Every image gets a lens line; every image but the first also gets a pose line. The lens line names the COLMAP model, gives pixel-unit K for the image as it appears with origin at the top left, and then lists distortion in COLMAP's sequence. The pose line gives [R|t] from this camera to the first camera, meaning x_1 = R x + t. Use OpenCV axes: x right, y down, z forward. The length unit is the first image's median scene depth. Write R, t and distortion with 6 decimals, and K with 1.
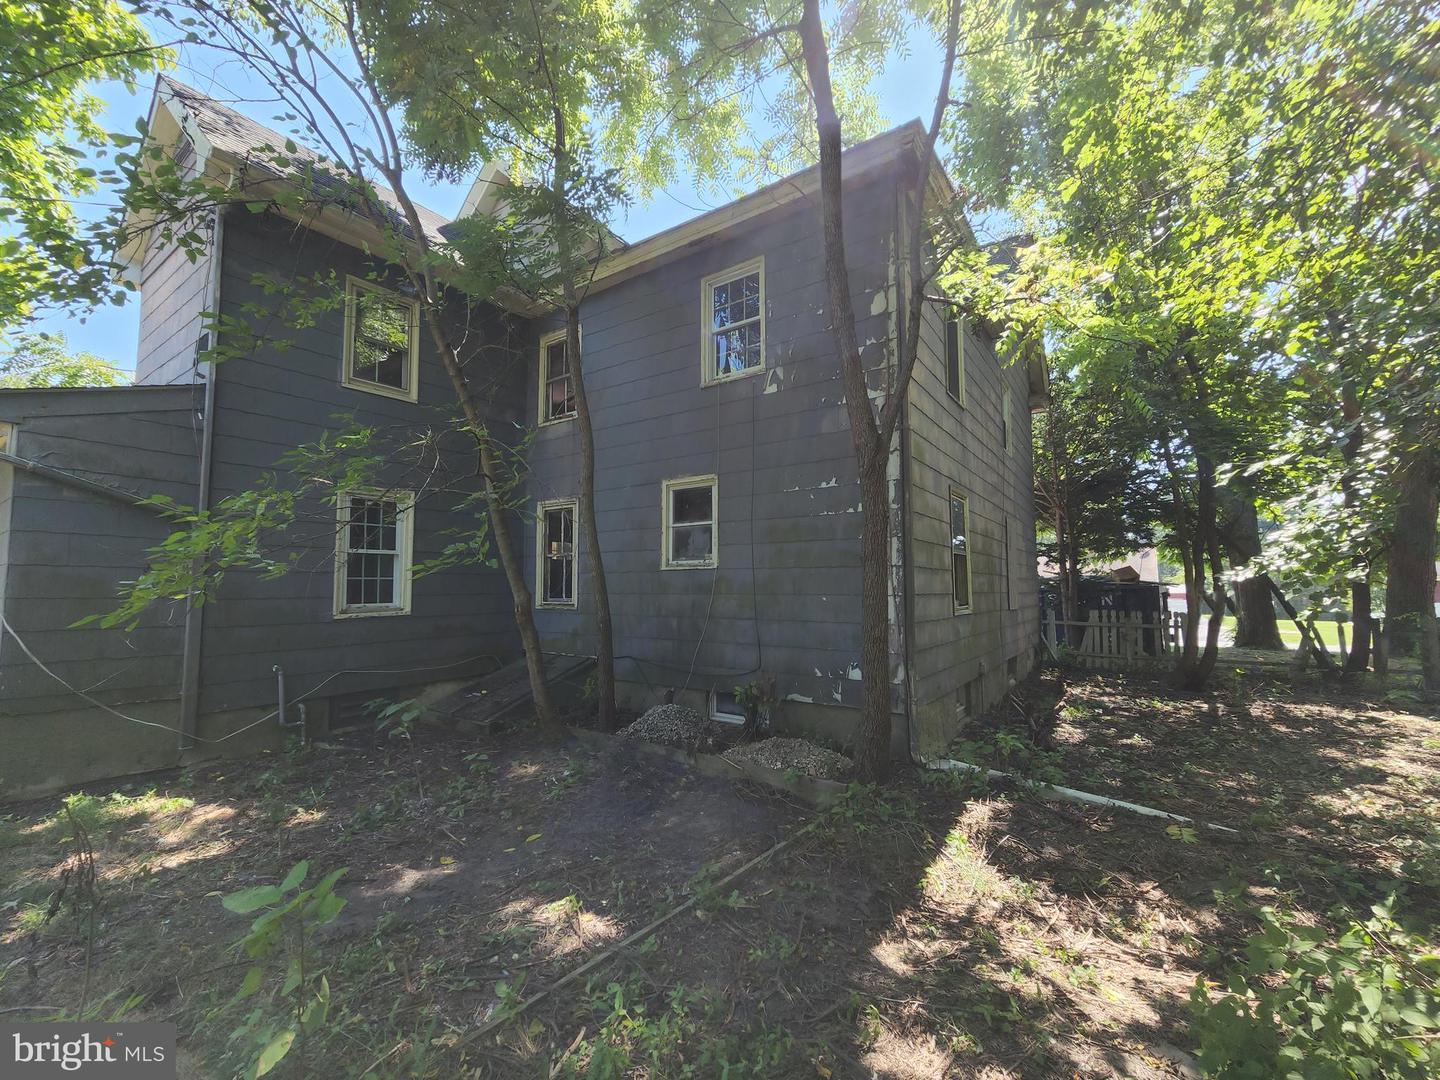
lens RADIAL K [[596.3, 0, 723.4], [0, 596.3, 545.2], [0, 0, 1]] dist [-0.002027, 0.000561]
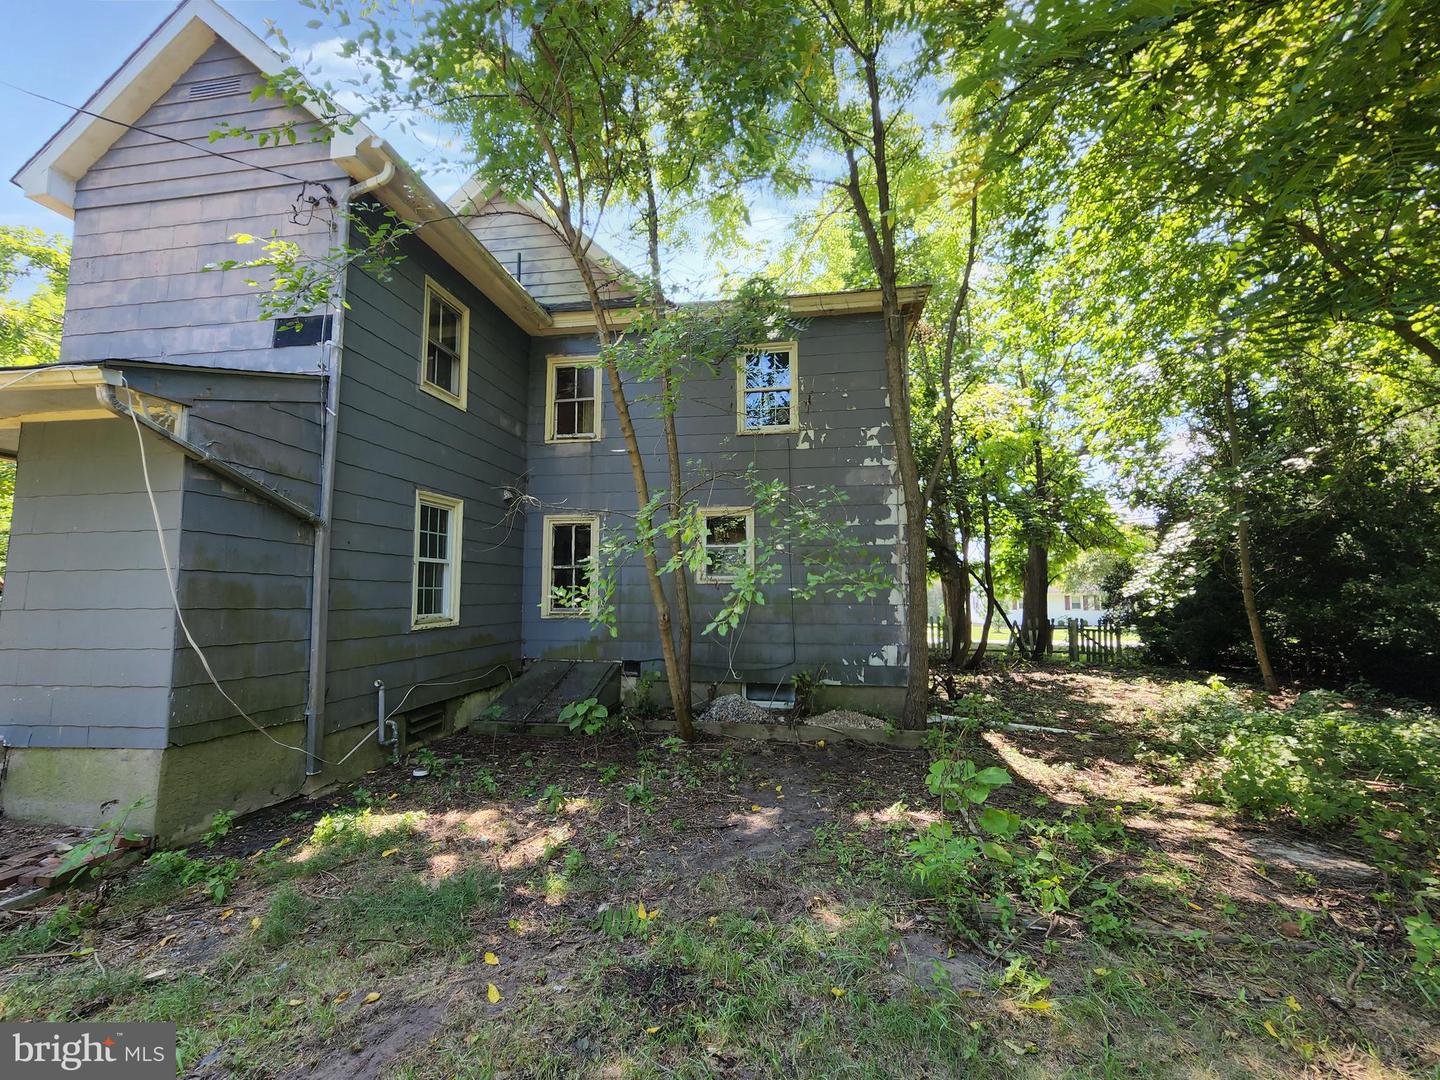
lens RADIAL K [[596.3, 0, 710.5], [0, 596.3, 541.7], [0, 0, 1]] dist [-0.002027, 0.000561]
pose [[0.898390, 0.044679, 0.436921, -0.666176], [-0.034179, 0.998908, -0.031868, -0.004857], [-0.437867, 0.013696, 0.898935, -0.078643]]
